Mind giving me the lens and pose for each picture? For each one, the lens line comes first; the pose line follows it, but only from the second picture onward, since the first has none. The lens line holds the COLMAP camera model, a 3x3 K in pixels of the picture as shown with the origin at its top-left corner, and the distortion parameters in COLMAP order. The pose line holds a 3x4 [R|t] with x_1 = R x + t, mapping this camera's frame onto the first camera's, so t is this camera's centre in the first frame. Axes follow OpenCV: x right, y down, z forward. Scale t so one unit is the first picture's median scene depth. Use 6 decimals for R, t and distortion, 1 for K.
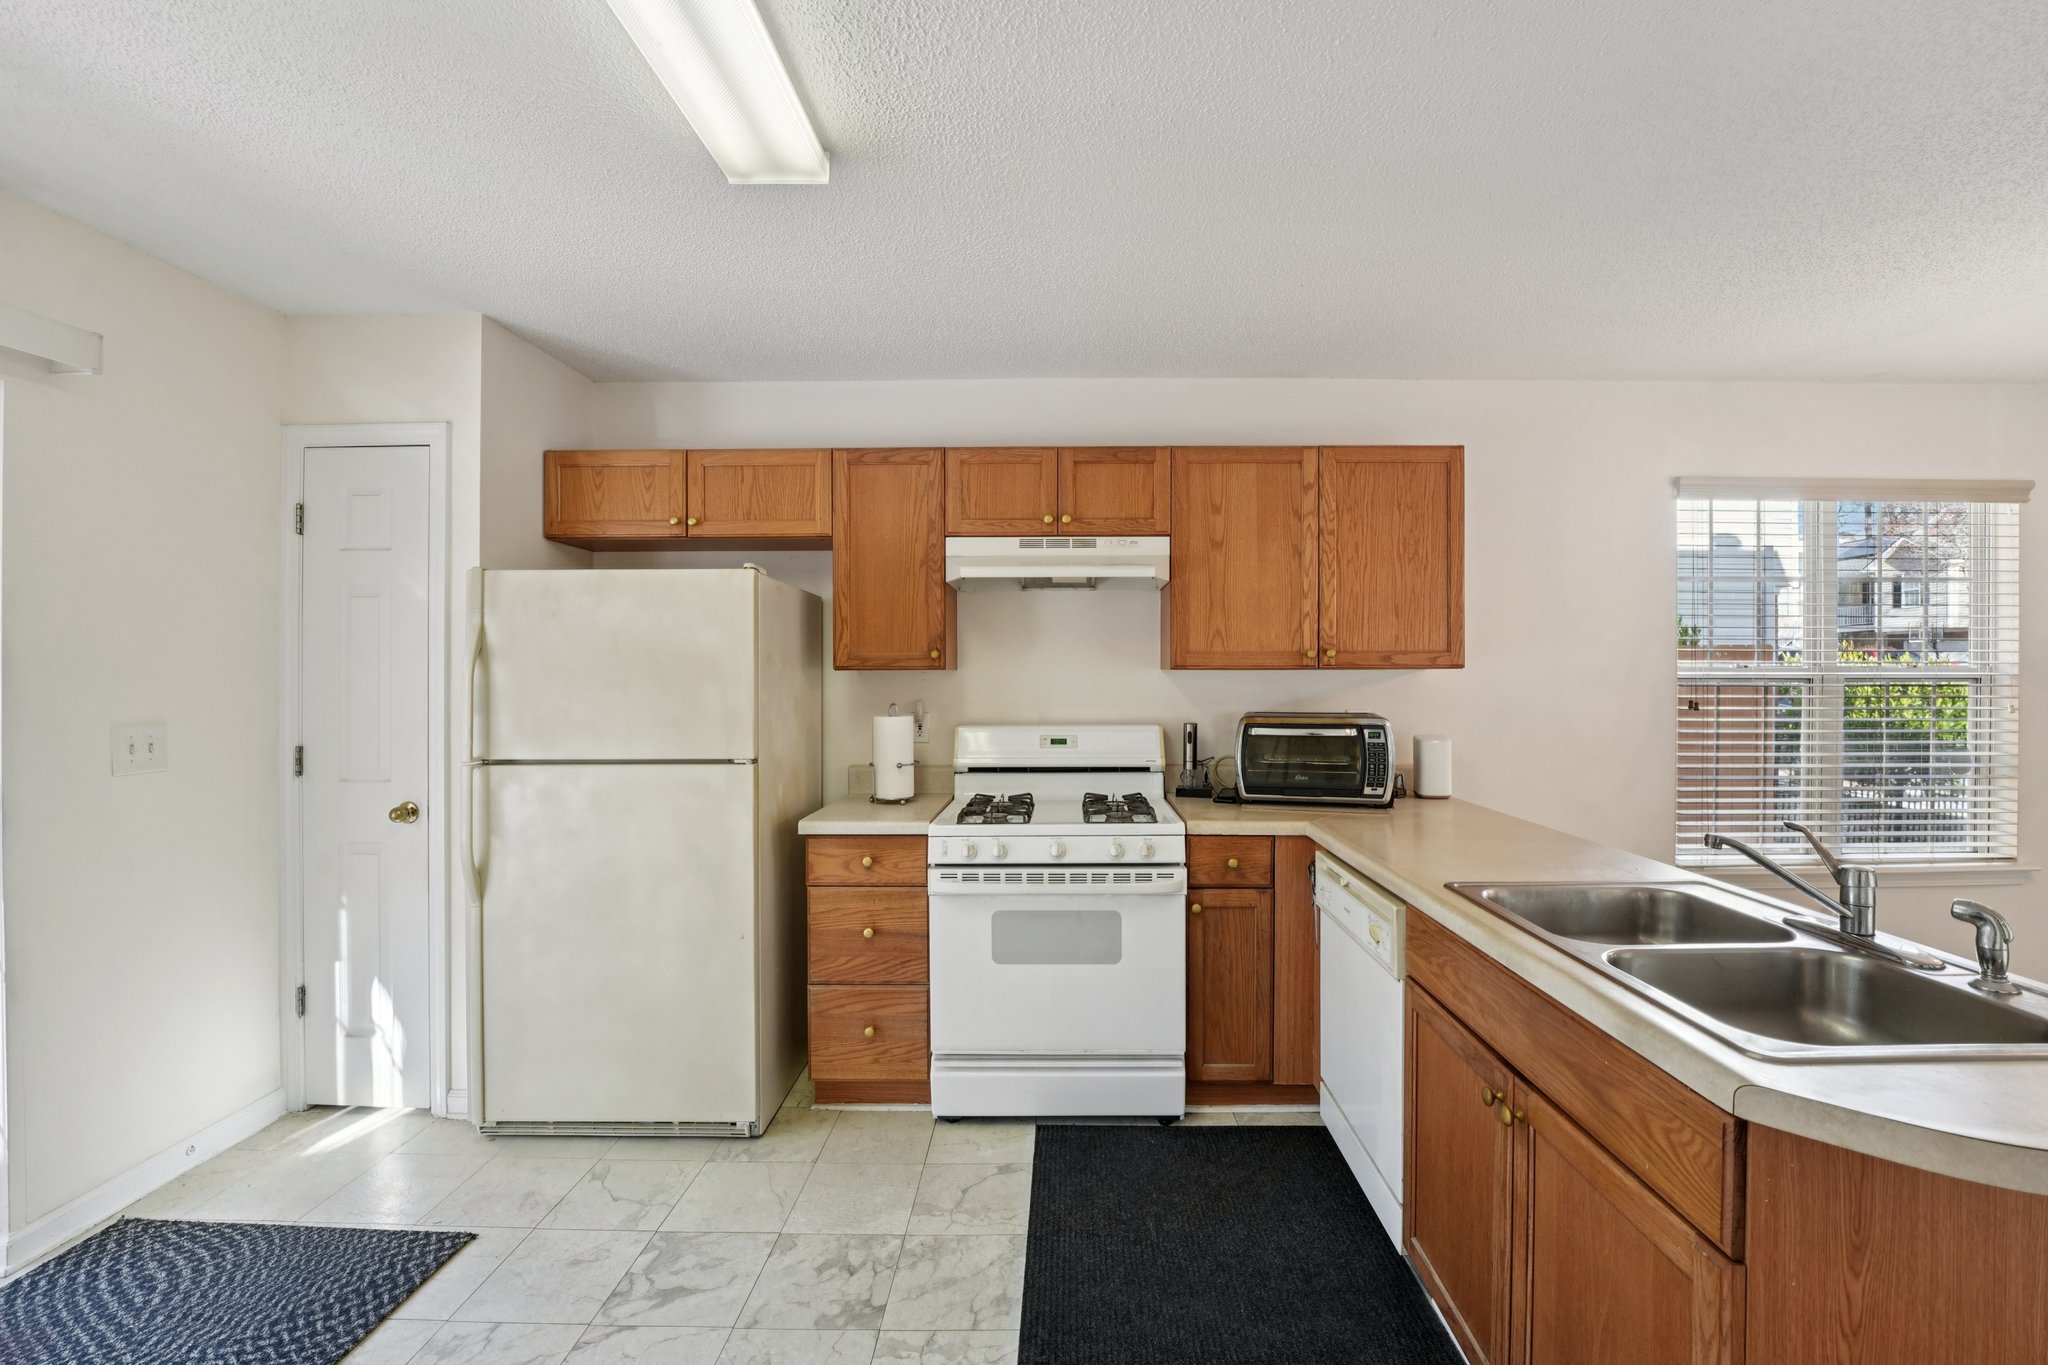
lens RADIAL K [[831.7, 0, 1054.3], [0, 831.7, 684.0], [0, 0, 1]] dist [-0.028056, 0.001865]
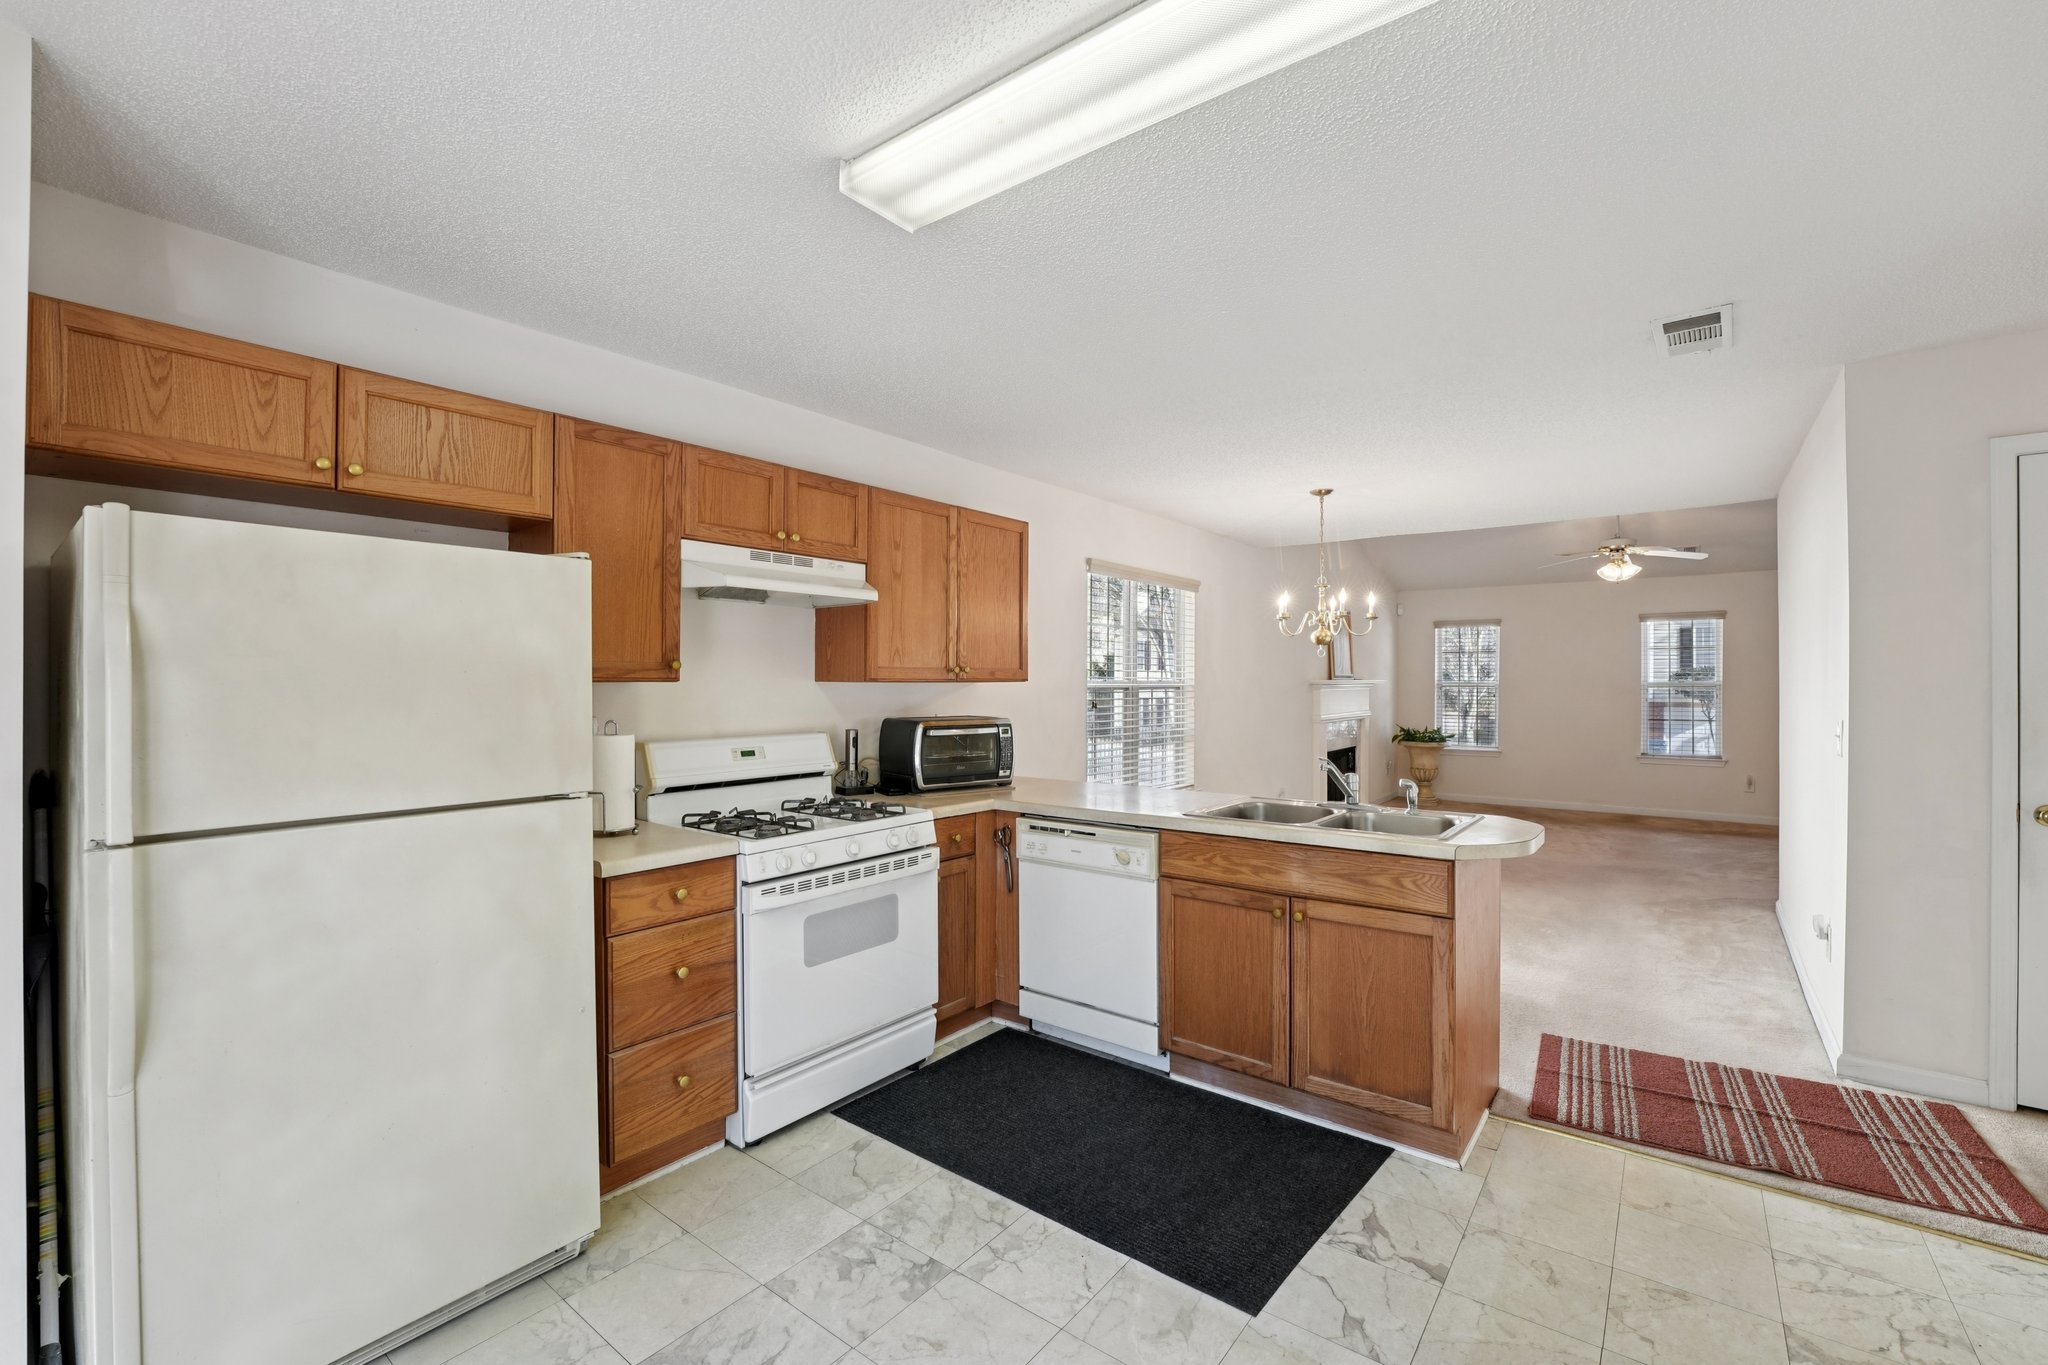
lens RADIAL K [[831.7, 0, 1022.1], [0, 831.7, 688.7], [0, 0, 1]] dist [-0.028056, 0.001865]
pose [[0.623218, -0.004141, 0.782038, -0.618894], [0.005402, 0.999985, 0.000990, -0.008530], [-0.782030, 0.003608, 0.623231, 0.128263]]
